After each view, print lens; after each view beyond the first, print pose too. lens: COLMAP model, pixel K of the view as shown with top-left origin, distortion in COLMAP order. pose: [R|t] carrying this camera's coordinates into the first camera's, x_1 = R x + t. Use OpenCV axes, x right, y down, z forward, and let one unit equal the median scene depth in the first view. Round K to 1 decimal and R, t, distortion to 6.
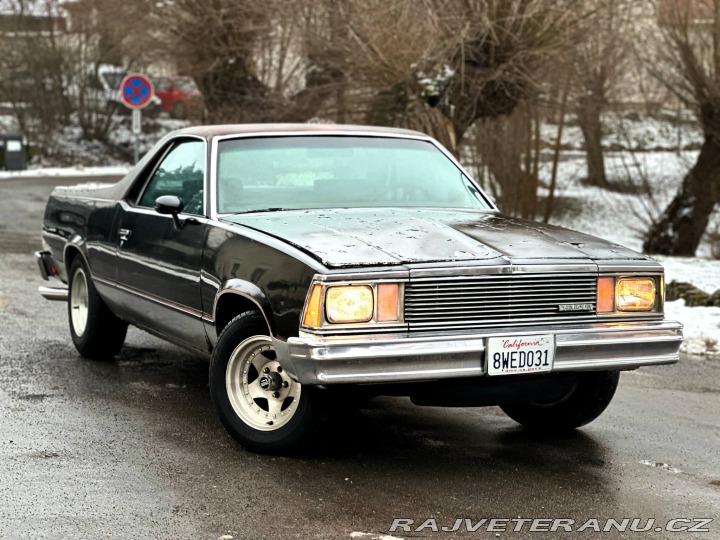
lens RADIAL K [[1555.0, 0, 360.0], [0, 1555.0, 270.0], [0, 0, 1]] dist [-0.108144, 3.742076]
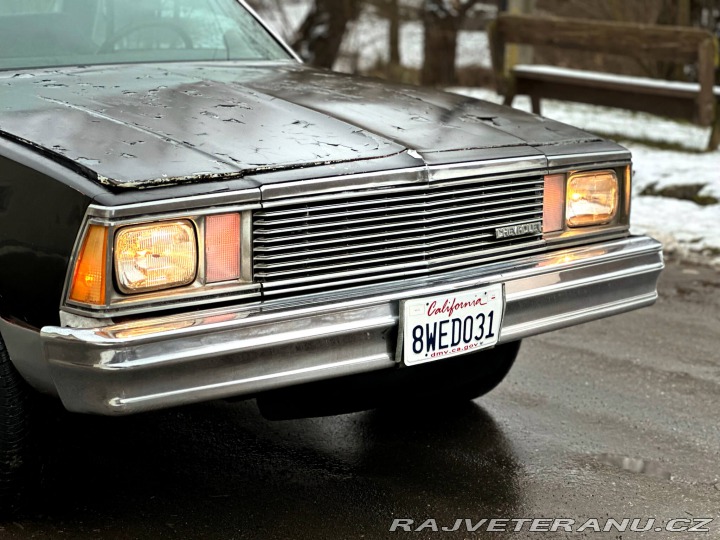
lens RADIAL K [[1555.0, 0, 360.0], [0, 1555.0, 270.0], [0, 0, 1]] dist [-0.108144, 3.742076]
pose [[0.965302, -0.061563, 0.253777, -0.074055], [0.033453, 0.992959, 0.113636, -0.031577], [-0.258985, -0.101203, 0.960565, 0.461992]]
